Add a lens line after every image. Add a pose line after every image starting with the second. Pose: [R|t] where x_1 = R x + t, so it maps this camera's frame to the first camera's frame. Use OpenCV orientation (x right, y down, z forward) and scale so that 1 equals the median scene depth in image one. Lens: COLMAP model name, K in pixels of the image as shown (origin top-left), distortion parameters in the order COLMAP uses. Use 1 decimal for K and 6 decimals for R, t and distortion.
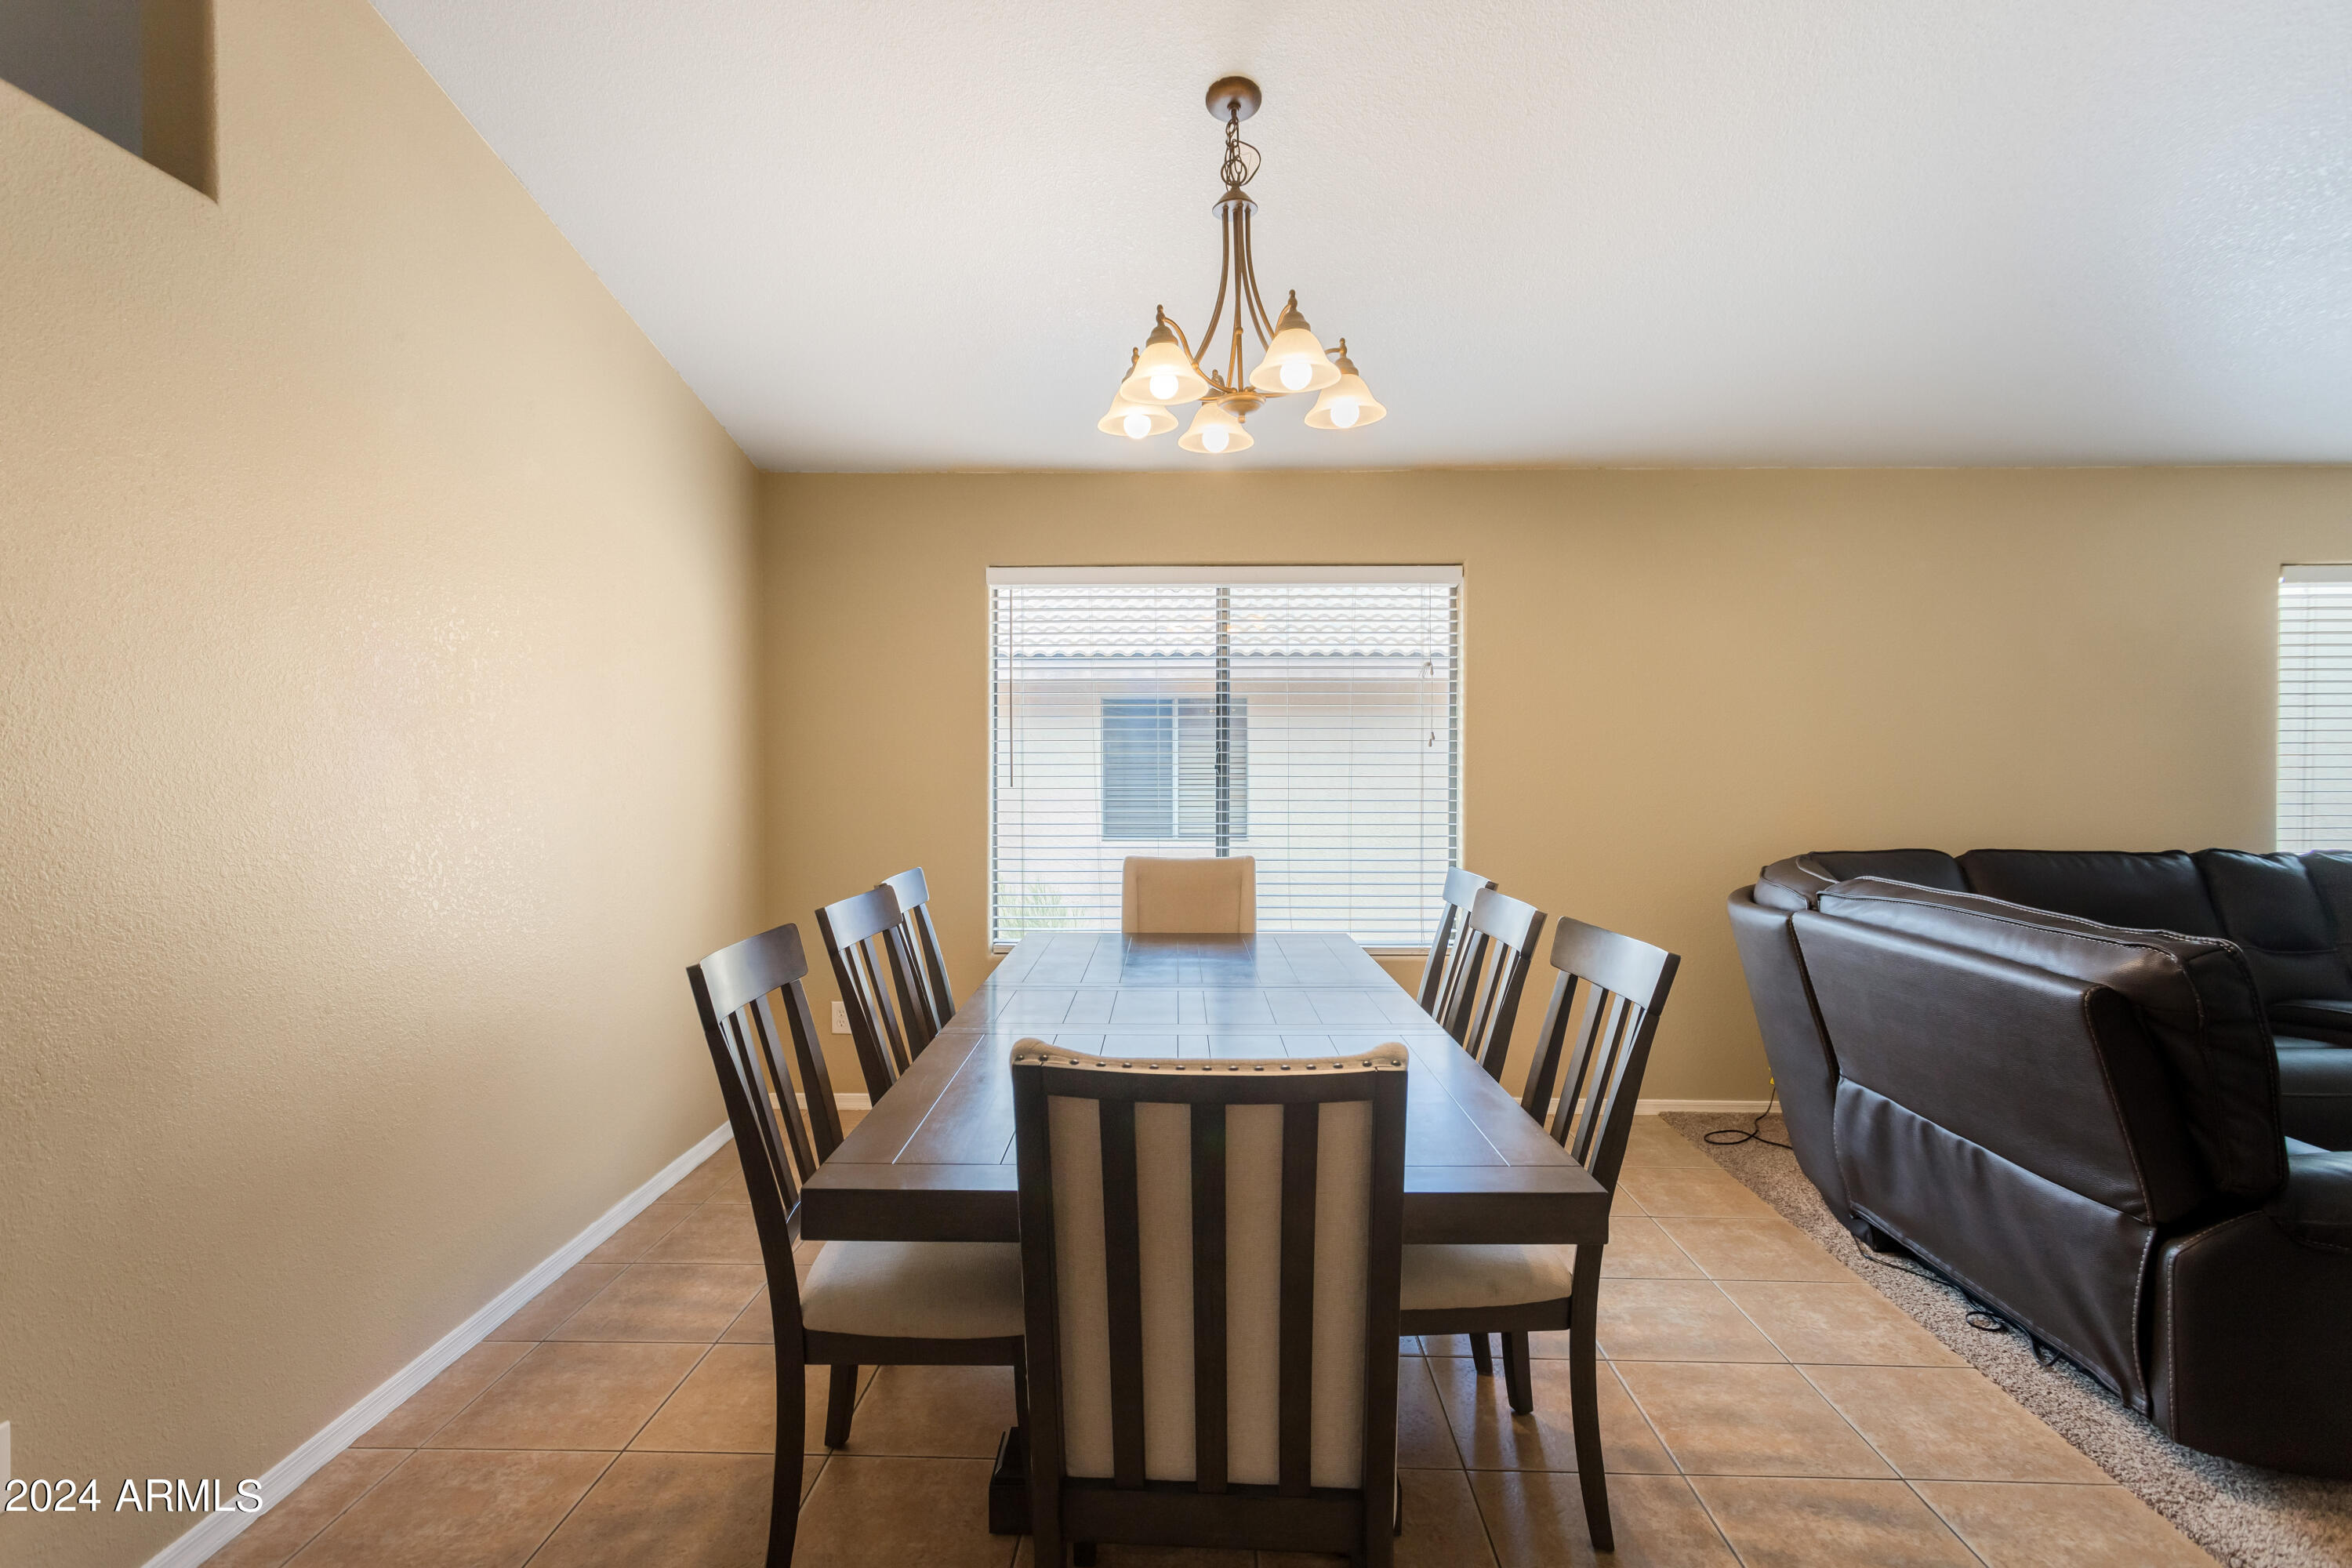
lens RADIAL K [[1130.2, 0, 1183.1], [0, 1130.2, 788.4], [0, 0, 1]] dist [0.002873, -0.000488]
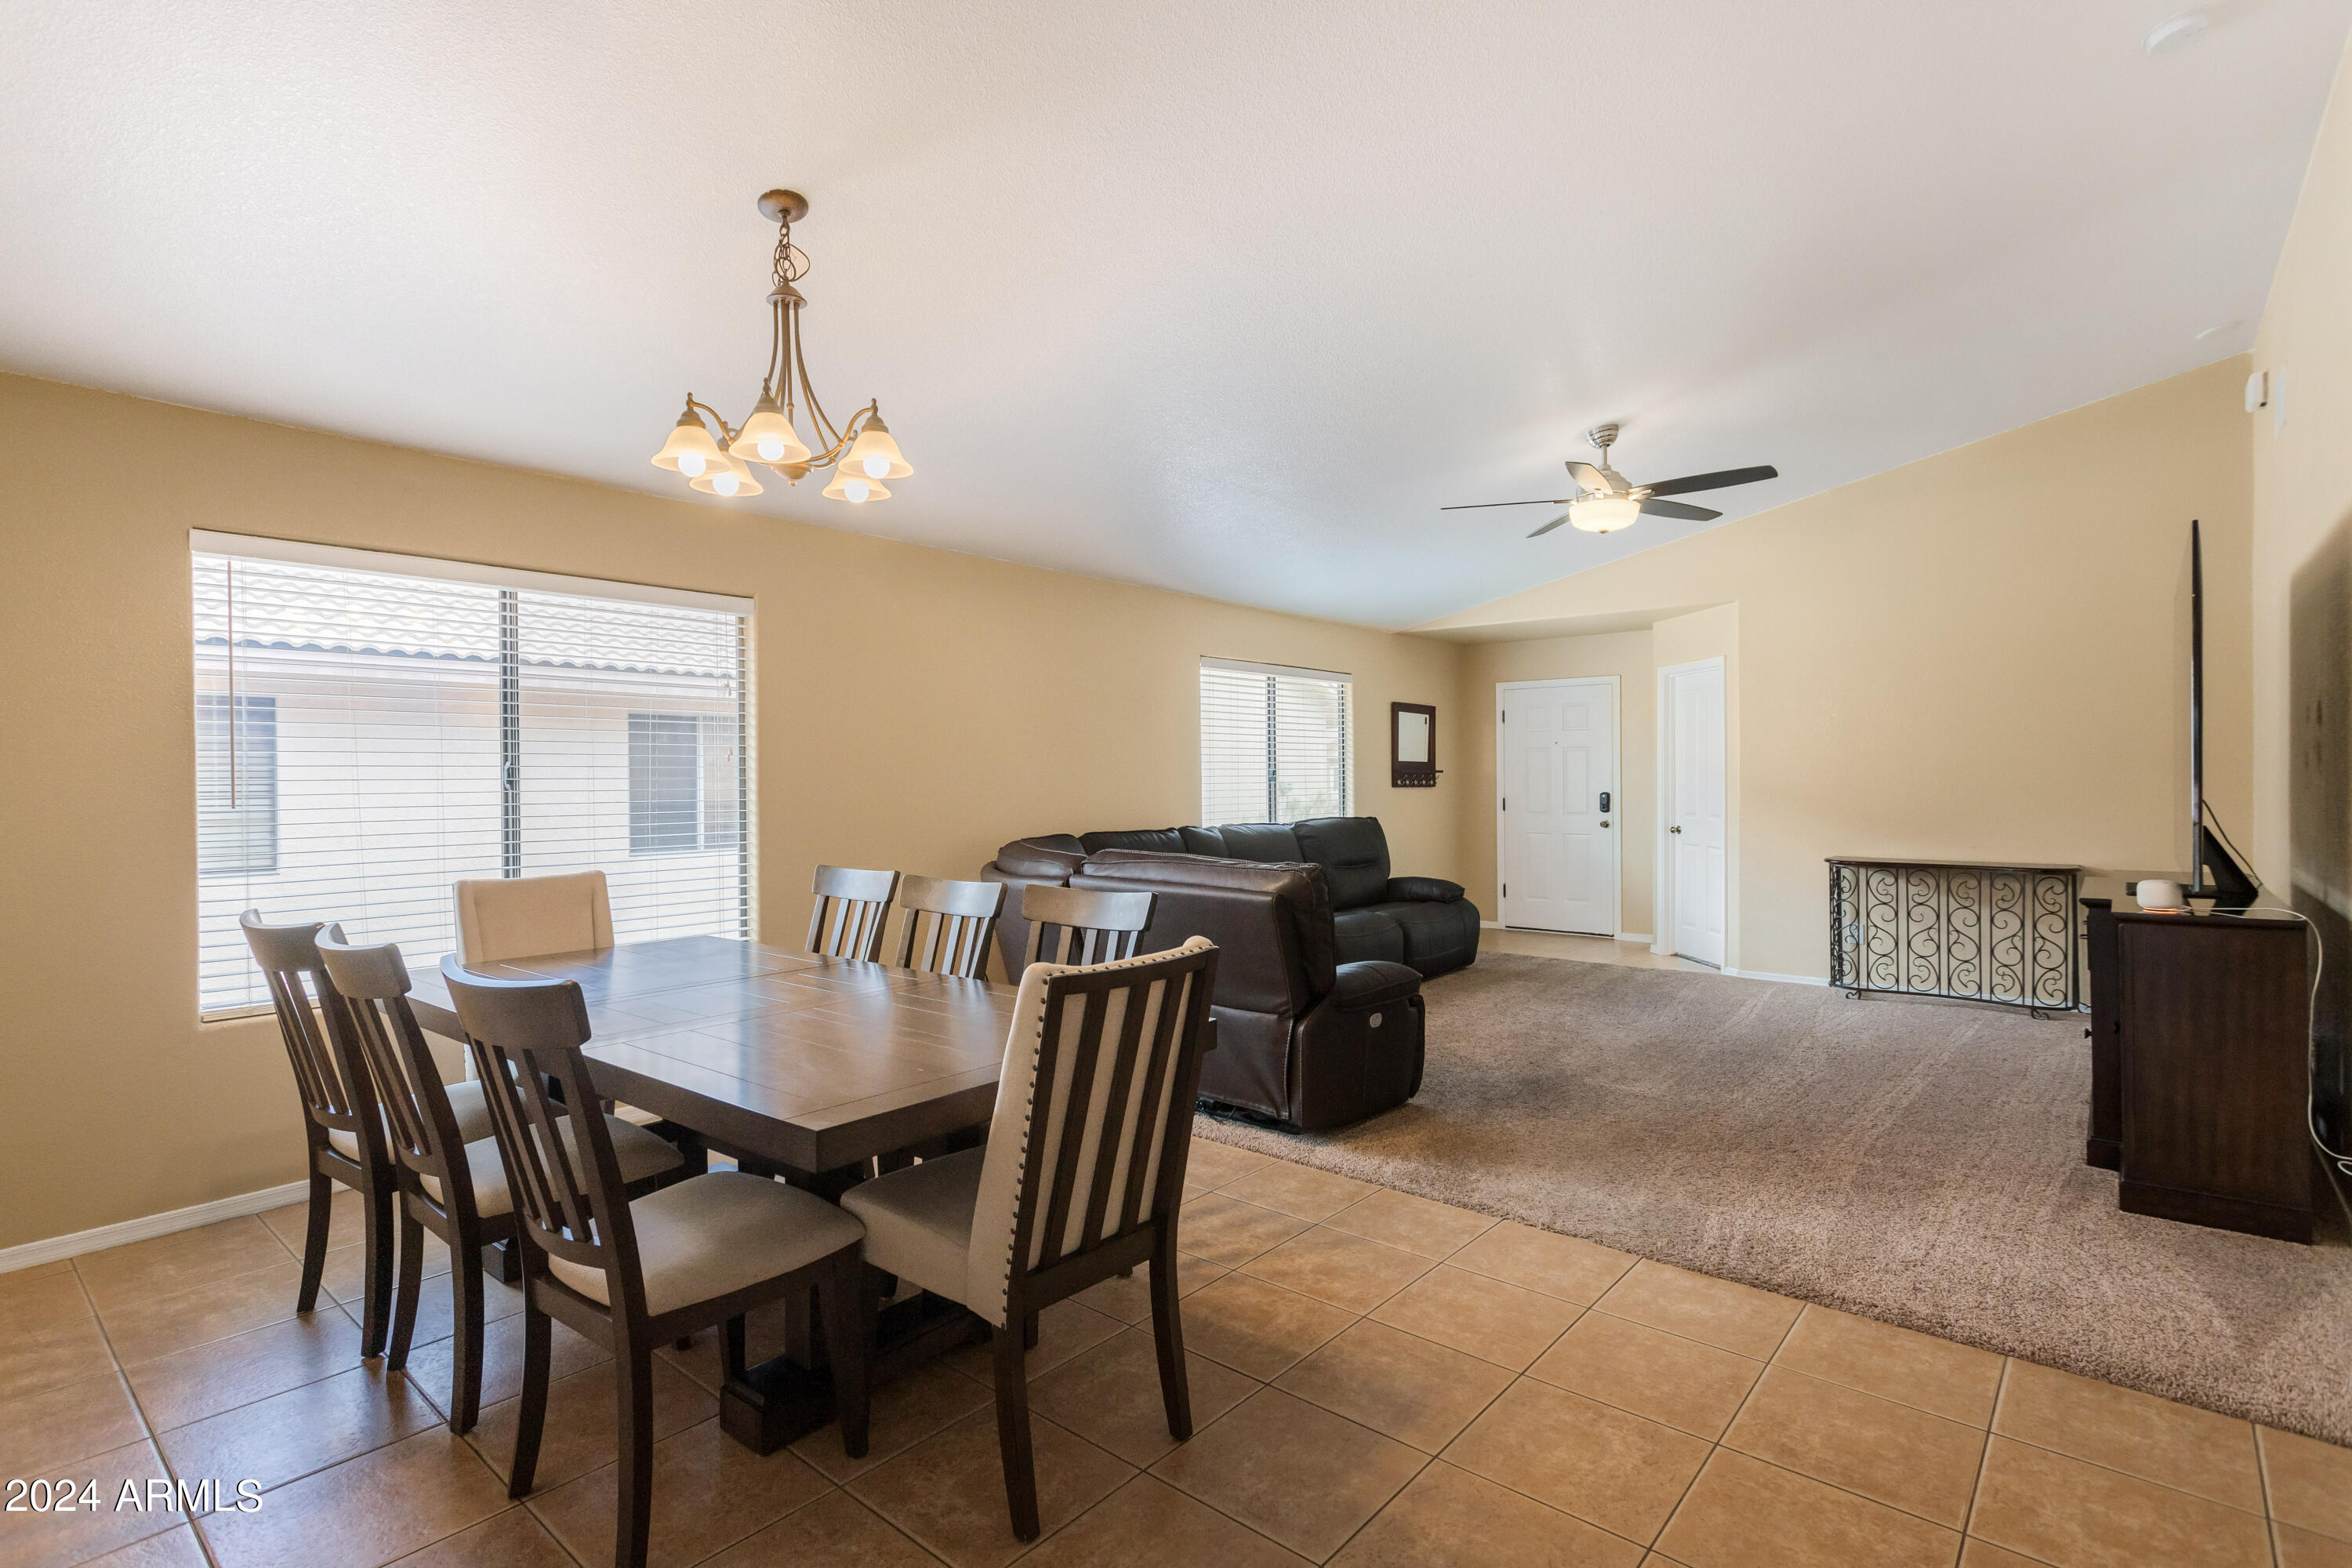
lens RADIAL K [[1130.2, 0, 1183.1], [0, 1130.2, 788.4], [0, 0, 1]] dist [0.002873, -0.000488]
pose [[0.624264, -0.013416, 0.781098, -0.535990], [0.023321, 0.999727, -0.001467, 0.001575], [-0.780865, 0.019131, 0.624406, -0.031672]]
